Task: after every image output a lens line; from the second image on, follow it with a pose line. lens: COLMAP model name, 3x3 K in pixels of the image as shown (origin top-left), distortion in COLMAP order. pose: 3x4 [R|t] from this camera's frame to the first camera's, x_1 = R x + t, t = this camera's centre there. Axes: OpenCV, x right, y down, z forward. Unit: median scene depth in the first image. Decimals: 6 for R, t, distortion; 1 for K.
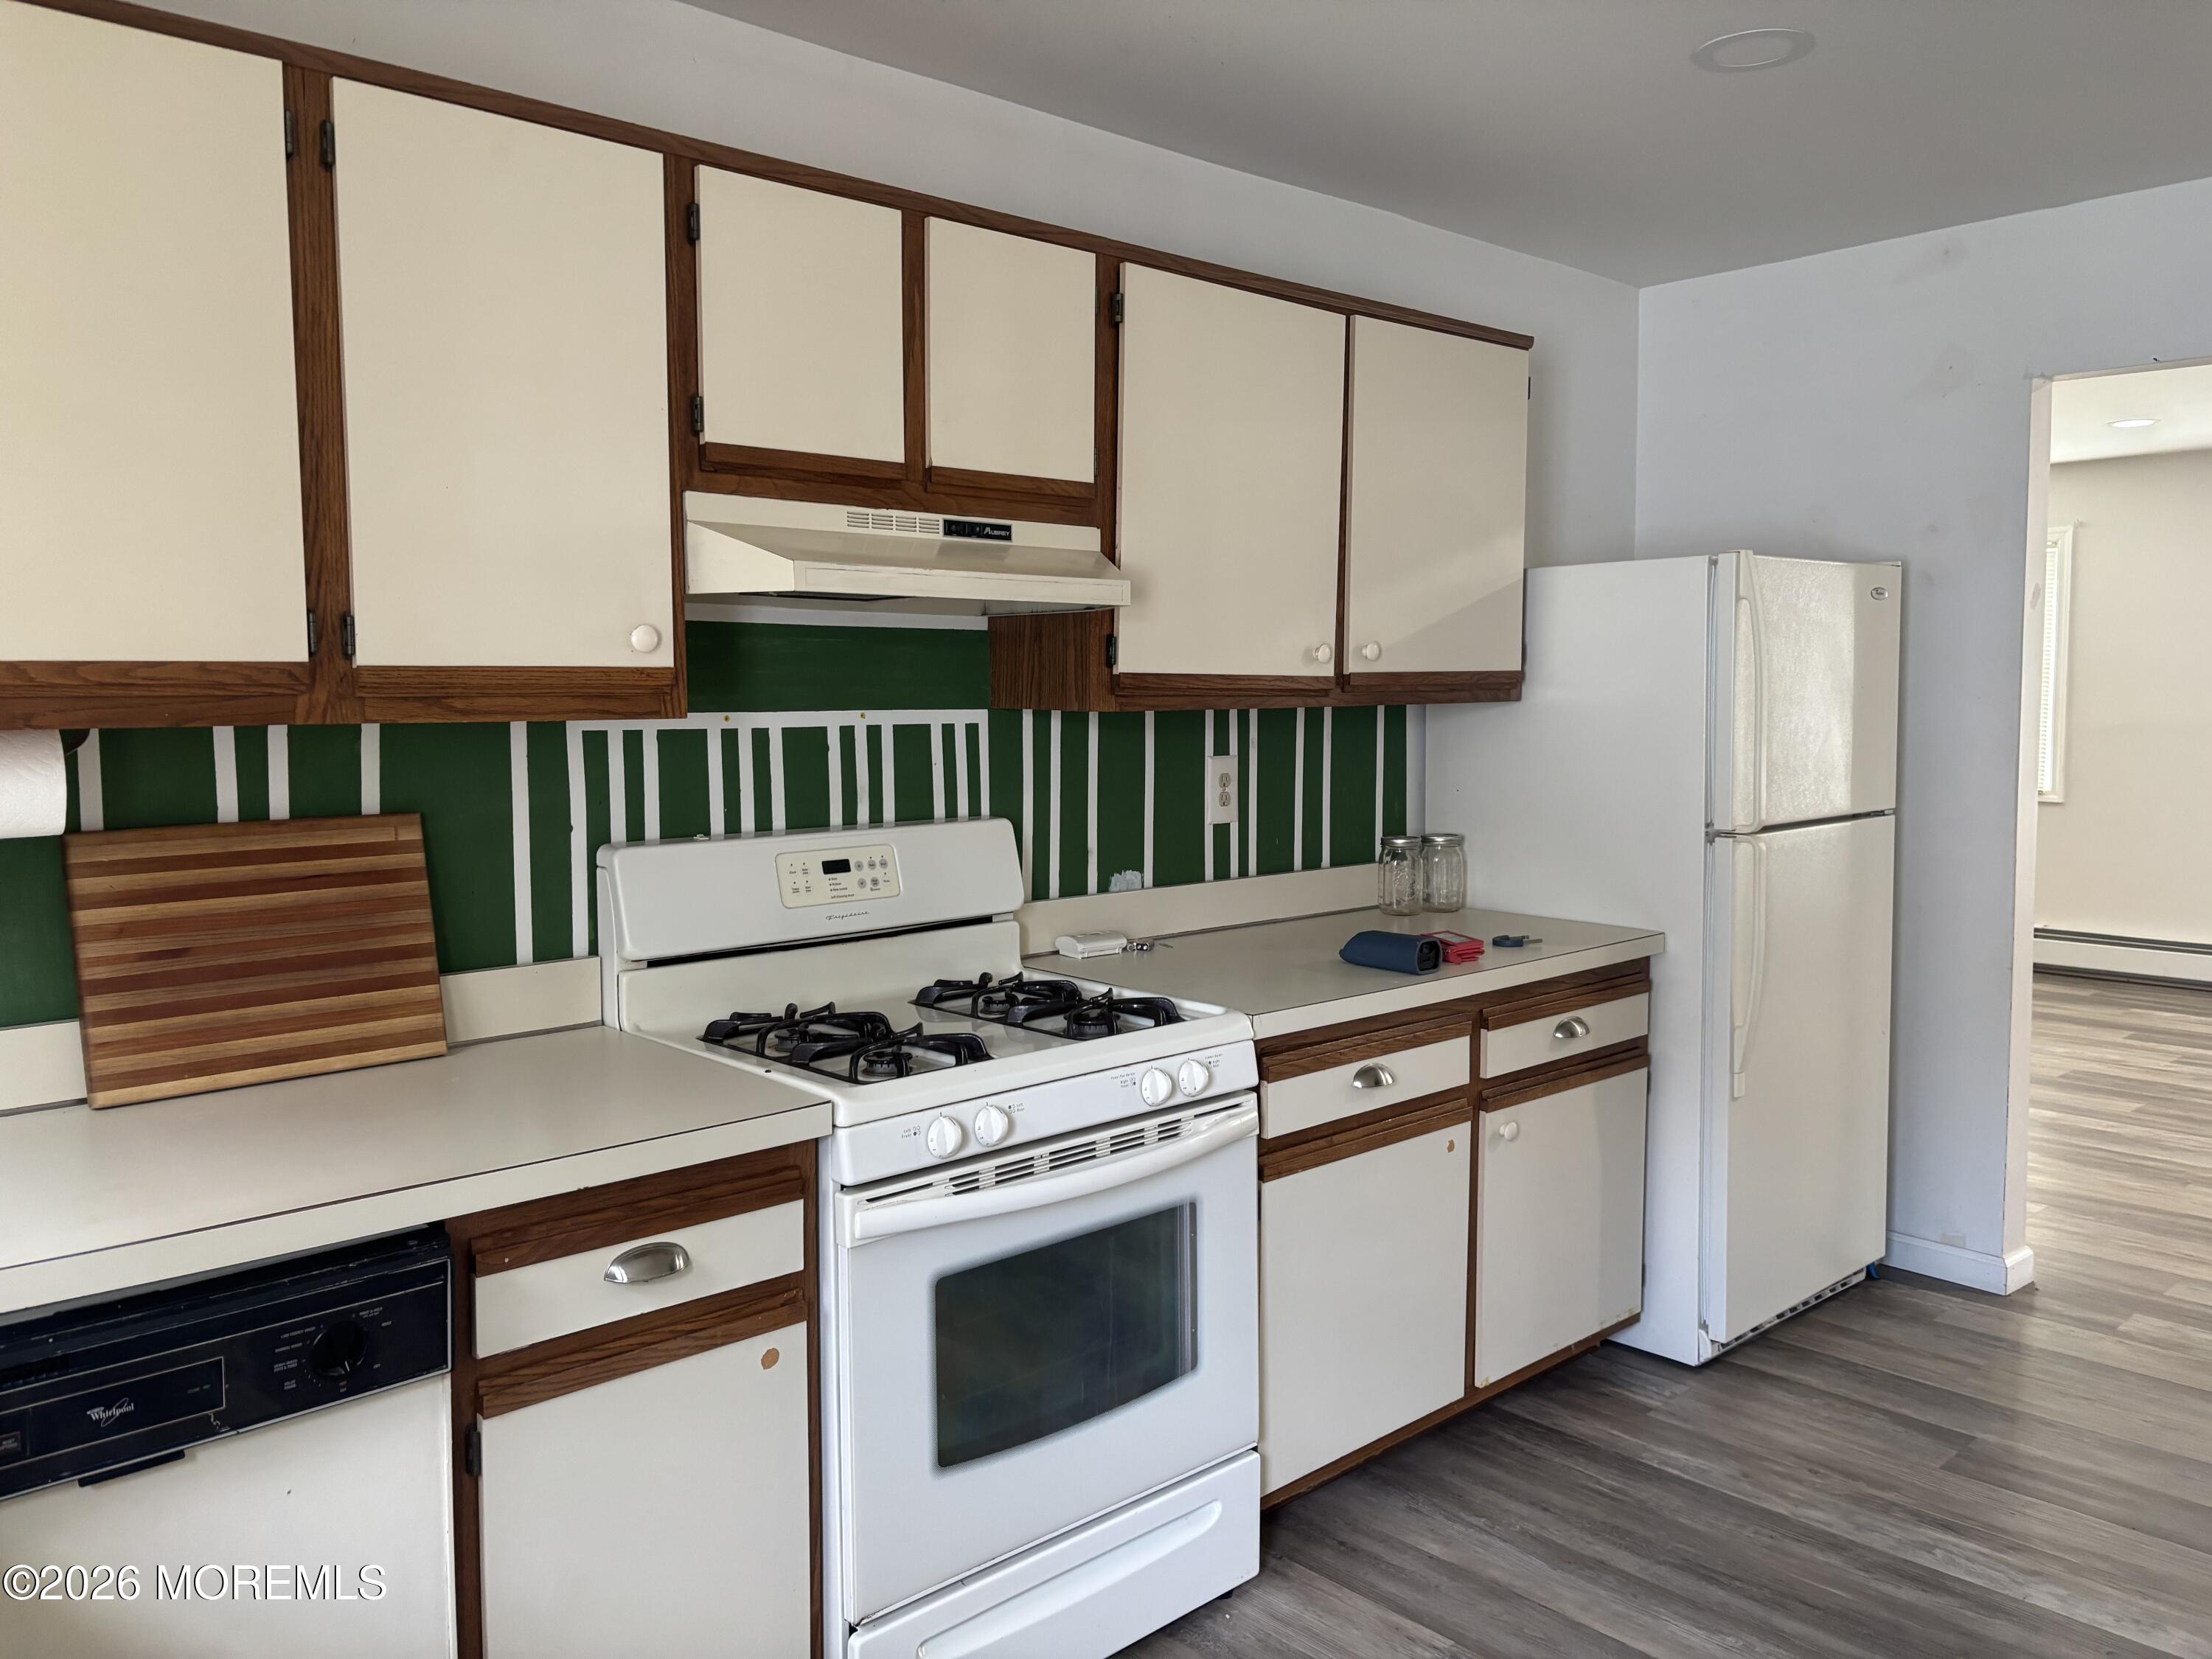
lens RADIAL K [[1692.4, 0, 1097.0], [0, 1692.4, 798.3], [0, 0, 1]] dist [0.044273, -0.058274]
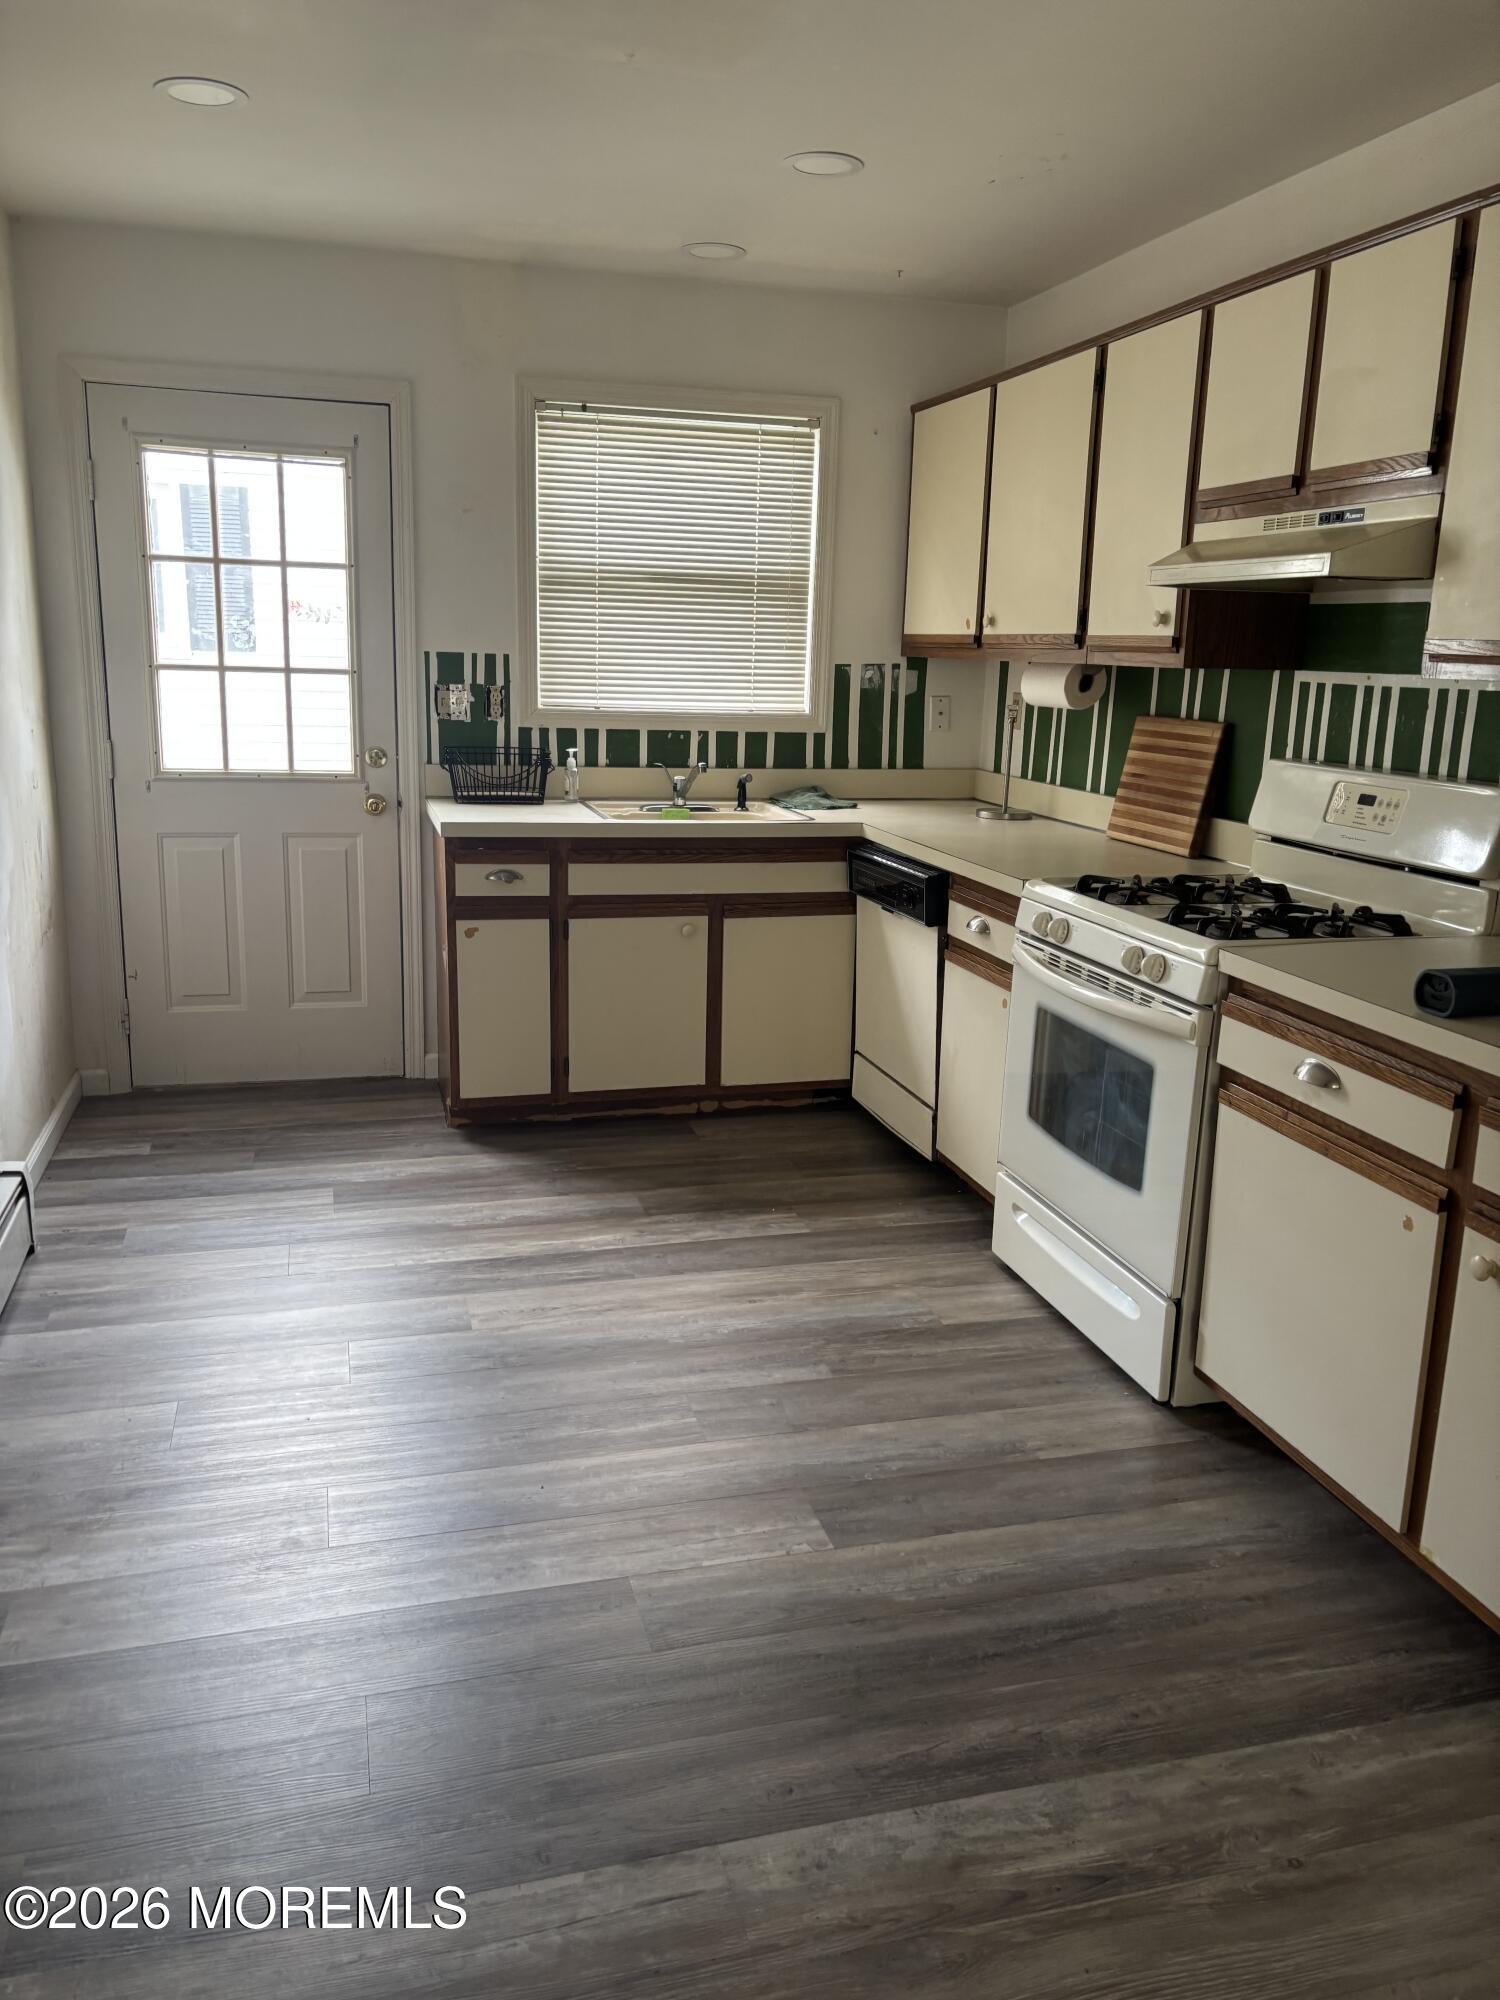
lens RADIAL K [[1530.2, 0, 750.0], [0, 1530.2, 1000.0], [0, 0, 1]] dist [0.044273, -0.058274]
pose [[-0.456528, 0.191786, -0.868792, 1.124231], [-0.090196, 0.961483, 0.259644, -0.075479], [0.885125, 0.196896, -0.421646, 1.152630]]
